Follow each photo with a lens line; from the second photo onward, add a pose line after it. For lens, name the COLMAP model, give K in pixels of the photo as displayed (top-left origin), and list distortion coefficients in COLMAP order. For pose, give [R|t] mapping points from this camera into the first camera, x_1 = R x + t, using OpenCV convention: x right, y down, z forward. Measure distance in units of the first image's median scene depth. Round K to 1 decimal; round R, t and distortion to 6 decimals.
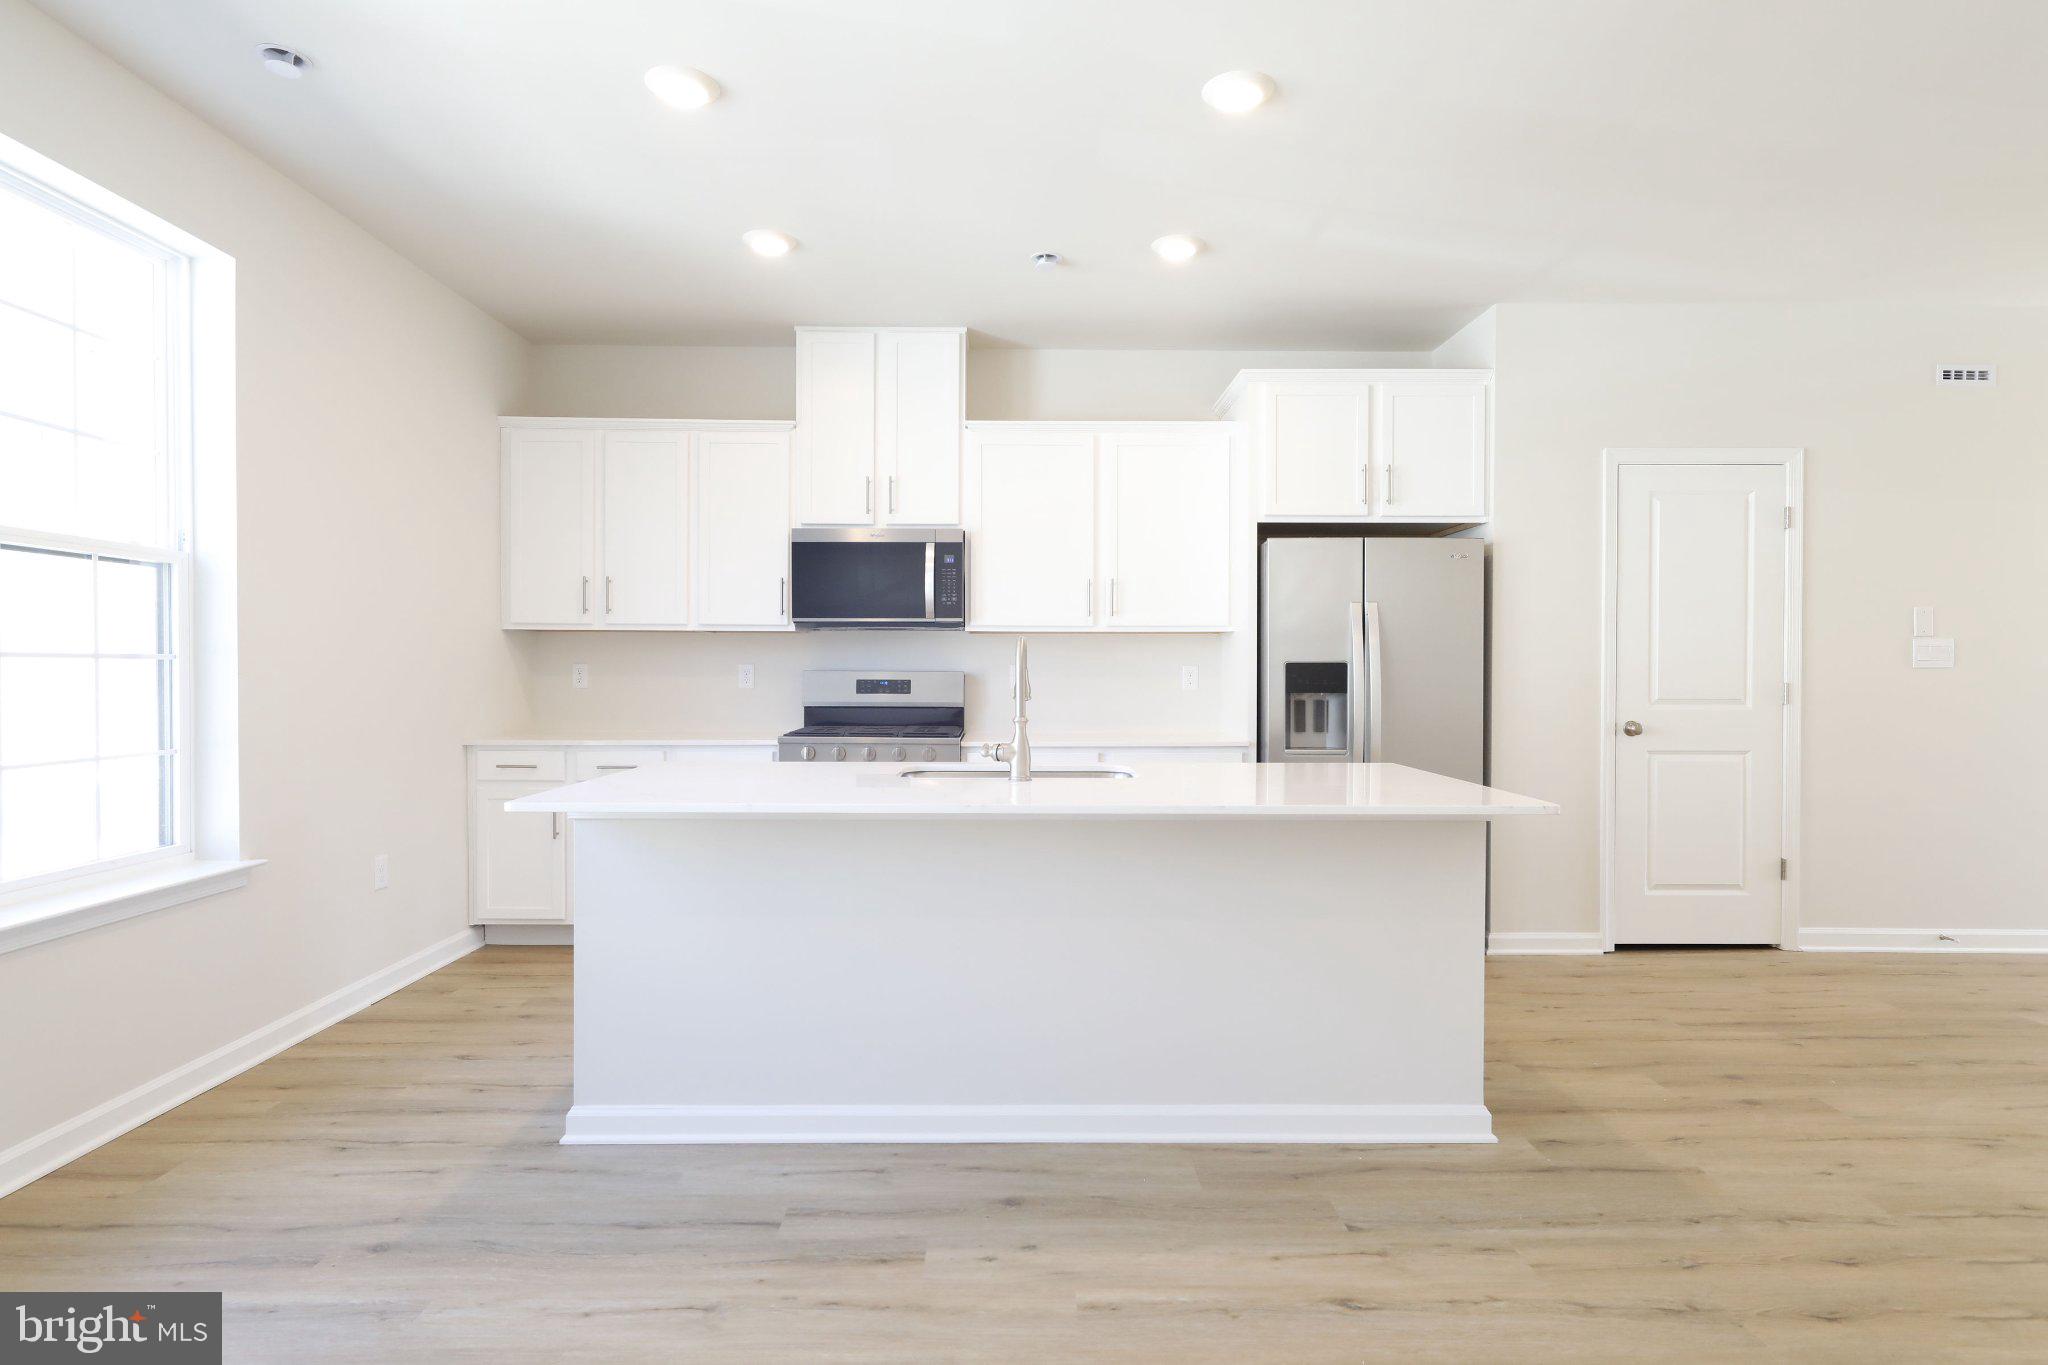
lens RADIAL K [[1059.7, 0, 1014.7], [0, 1059.7, 684.0], [0, 0, 1]] dist [0.002052, 0.001994]
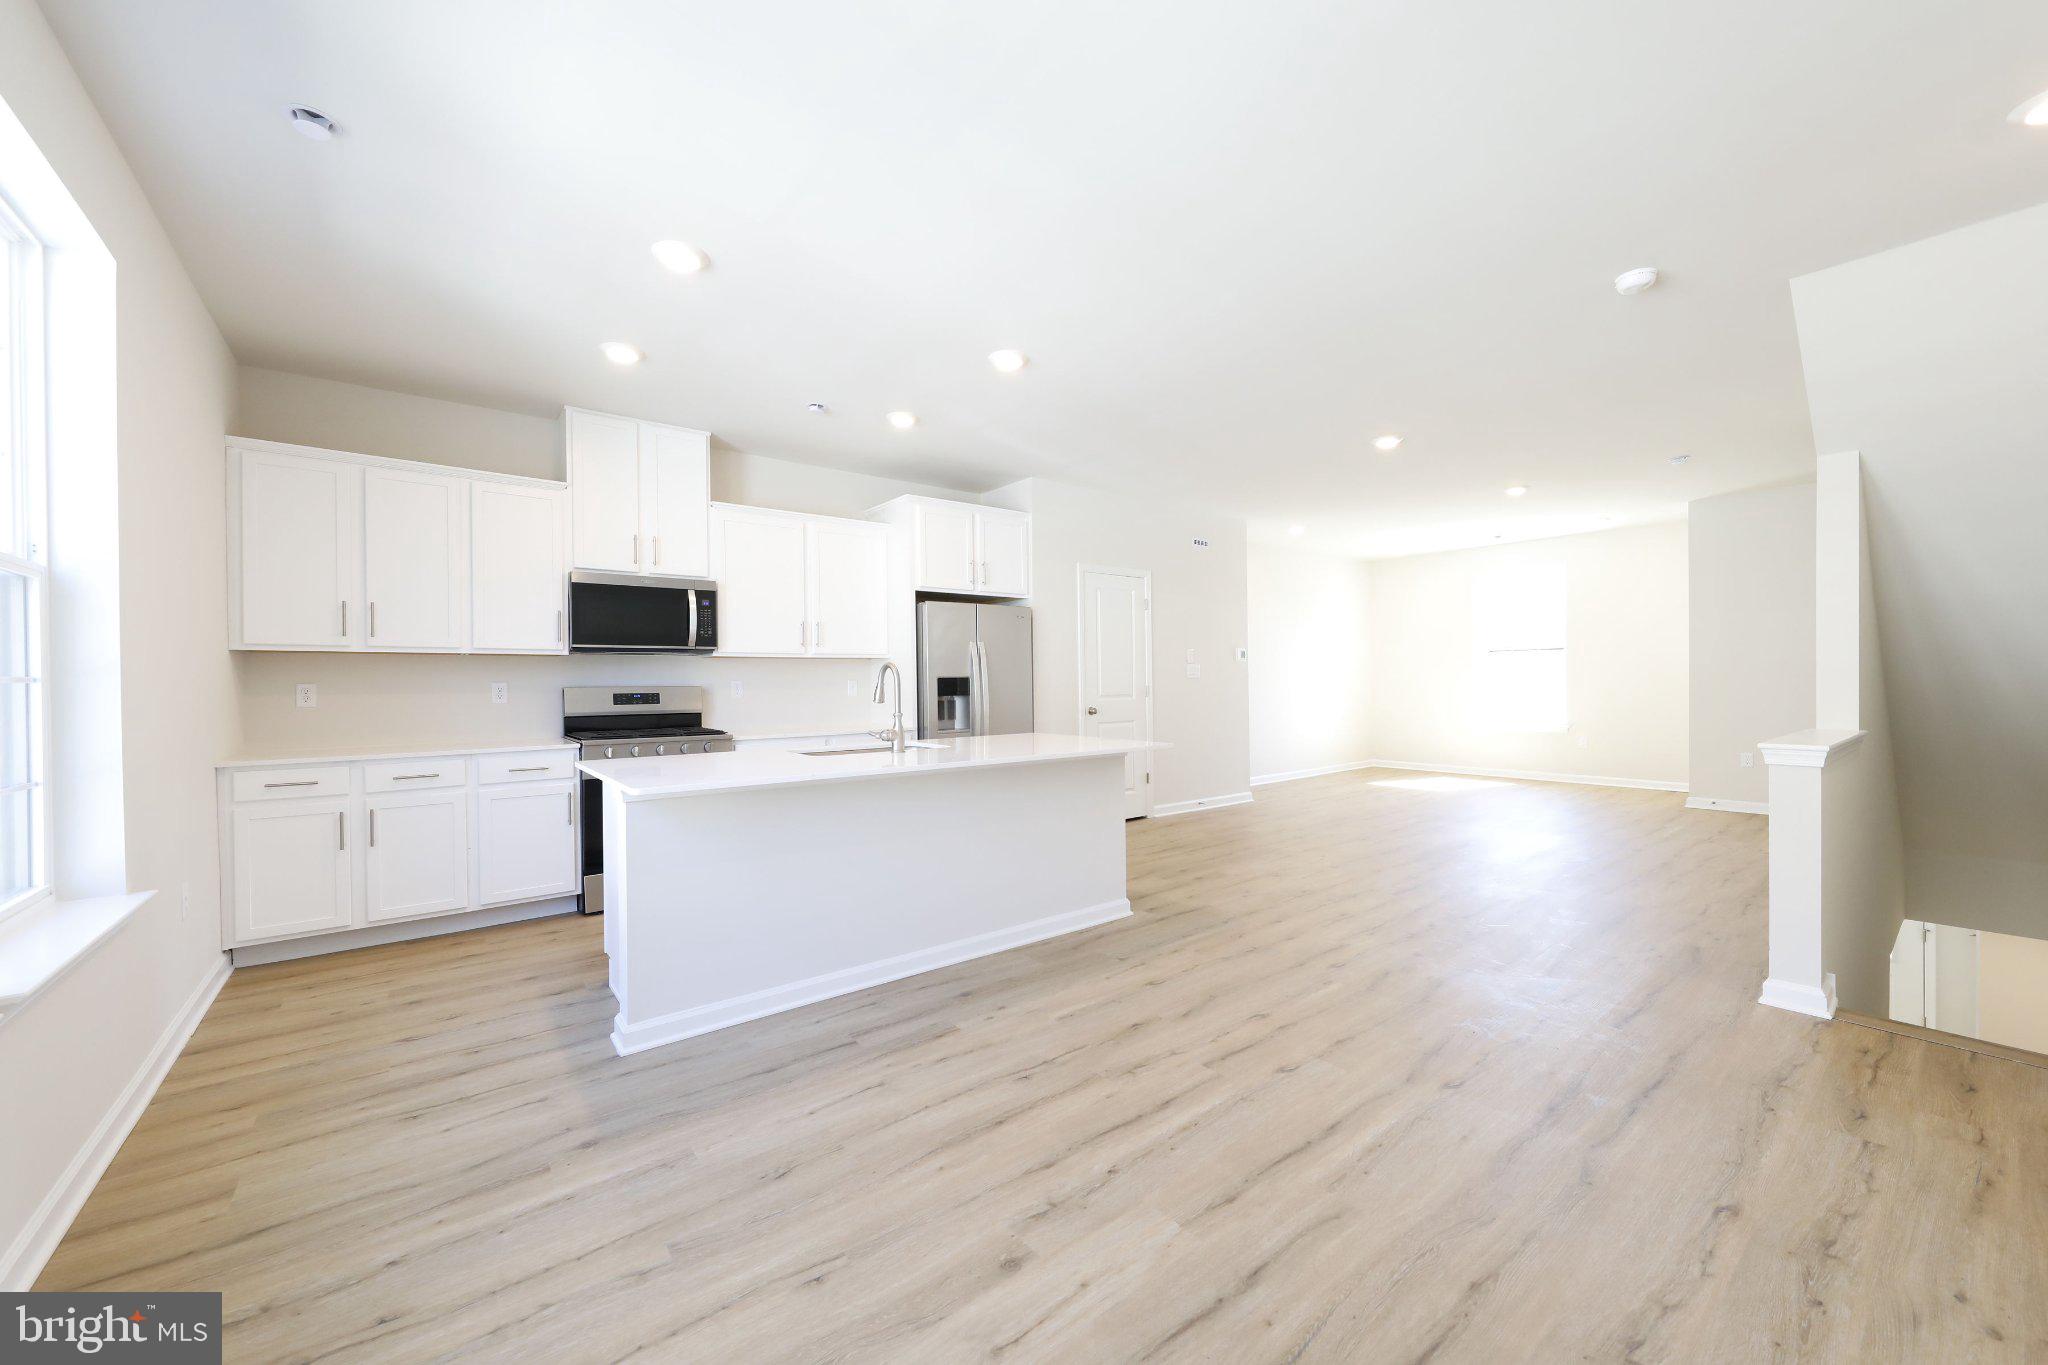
lens RADIAL K [[780.2, 0, 1022.3], [0, 780.2, 683.7], [0, 0, 1]] dist [-0.000211, -0.000609]
pose [[0.790408, -0.011985, 0.612464, -0.372410], [0.020028, 0.999780, -0.006282, -0.000638], [-0.612254, 0.017232, 0.790473, -0.029999]]
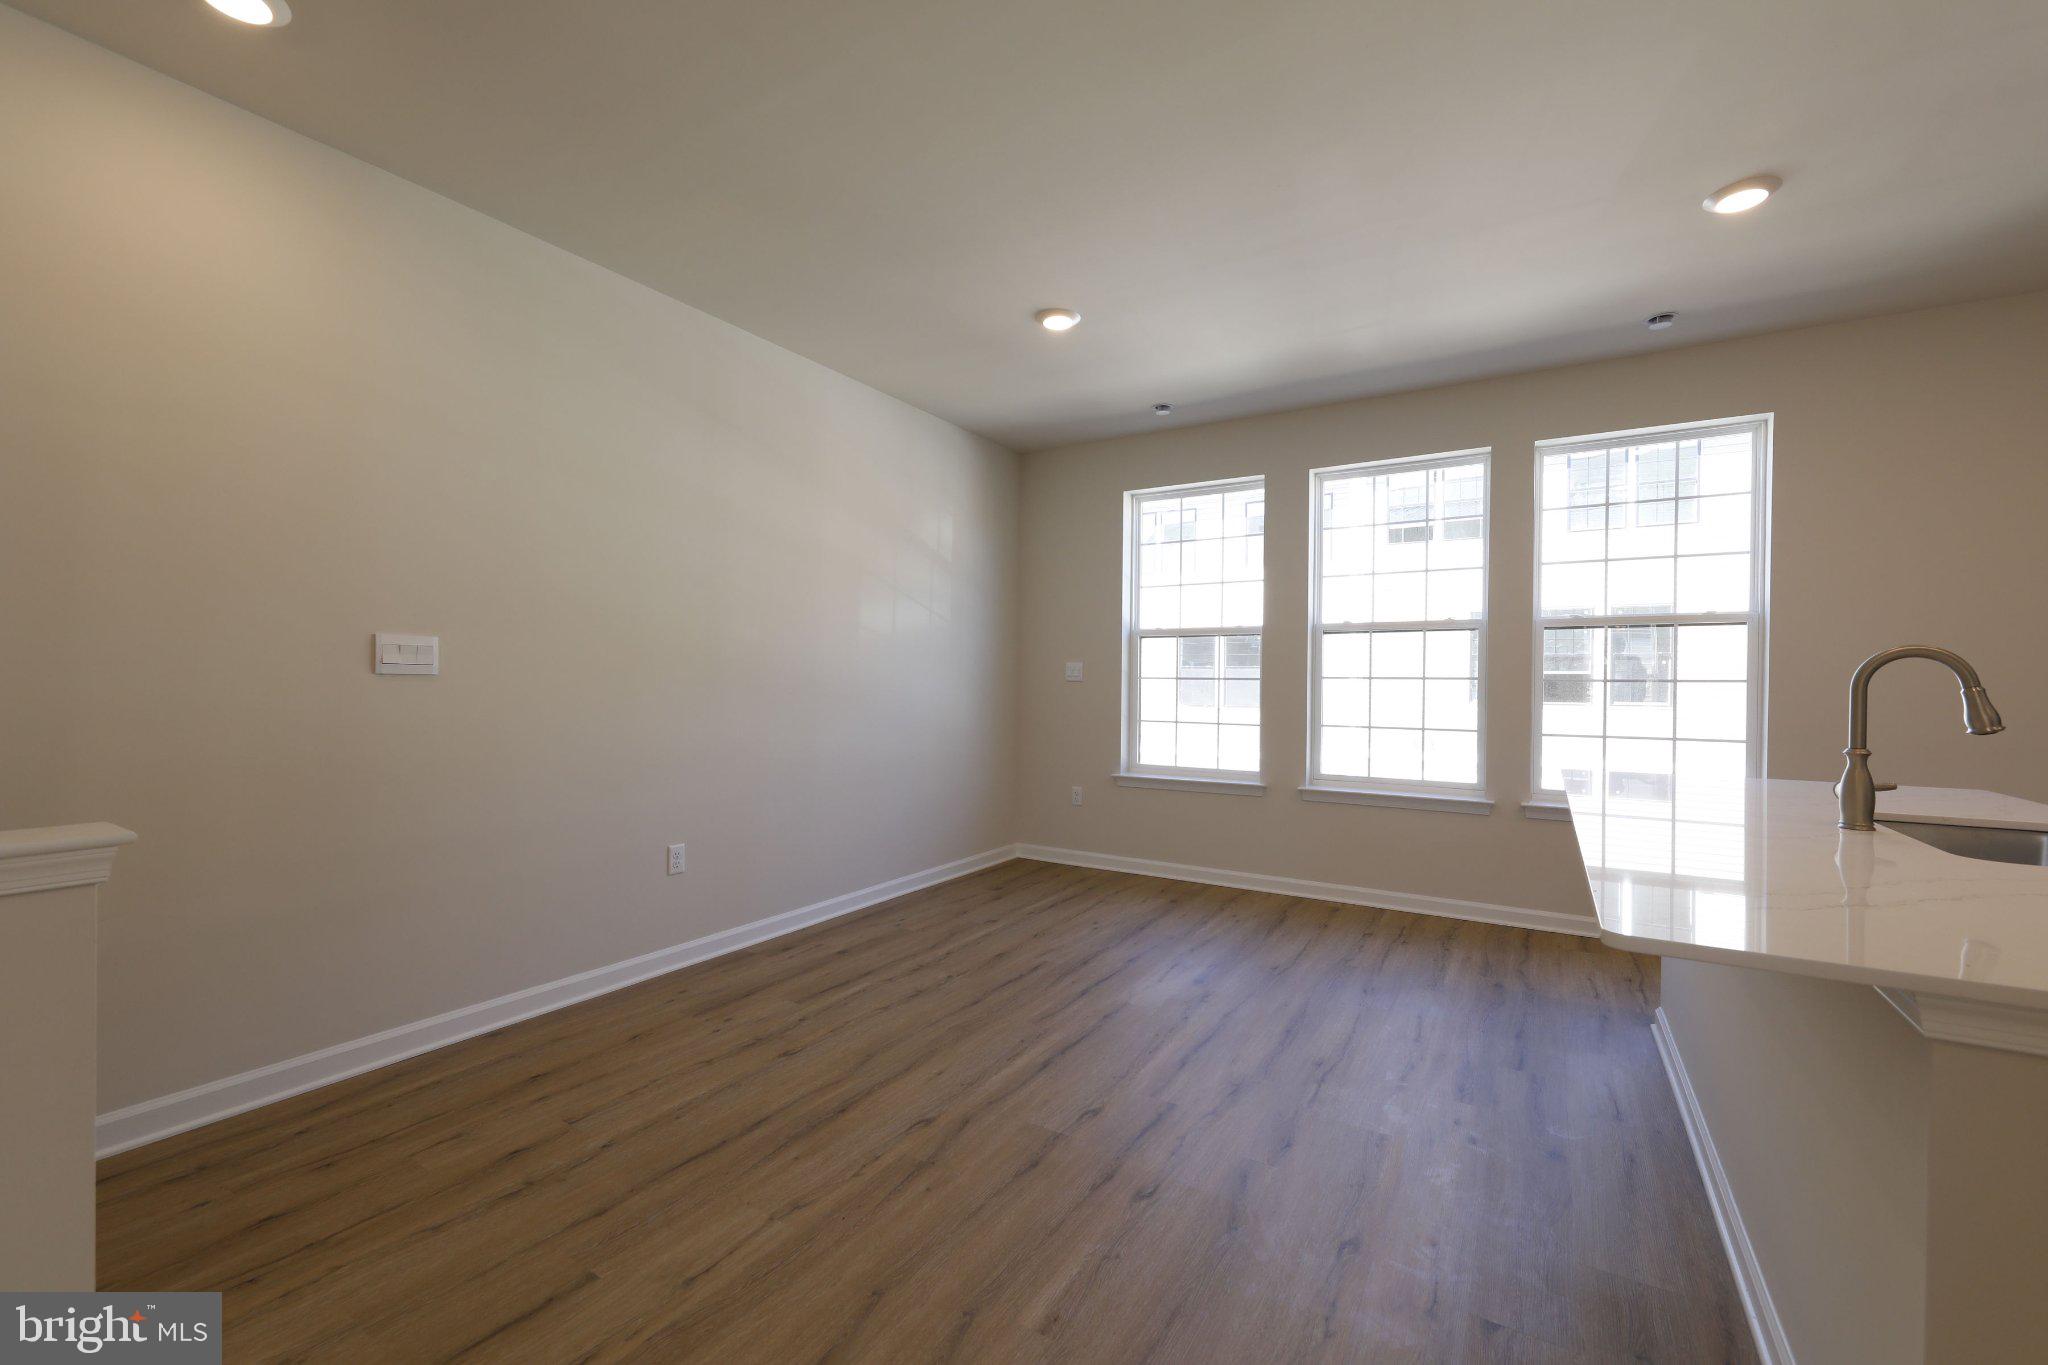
lens RADIAL K [[824.7, 0, 1029.1], [0, 824.7, 685.0], [0, 0, 1]] dist [-0.000633, 0.000045]
pose [[-0.533596, -0.005989, -0.845718, 0.562269], [-0.020965, 0.999761, 0.006147, -0.004518], [0.845480, 0.021010, -0.533594, 0.528719]]
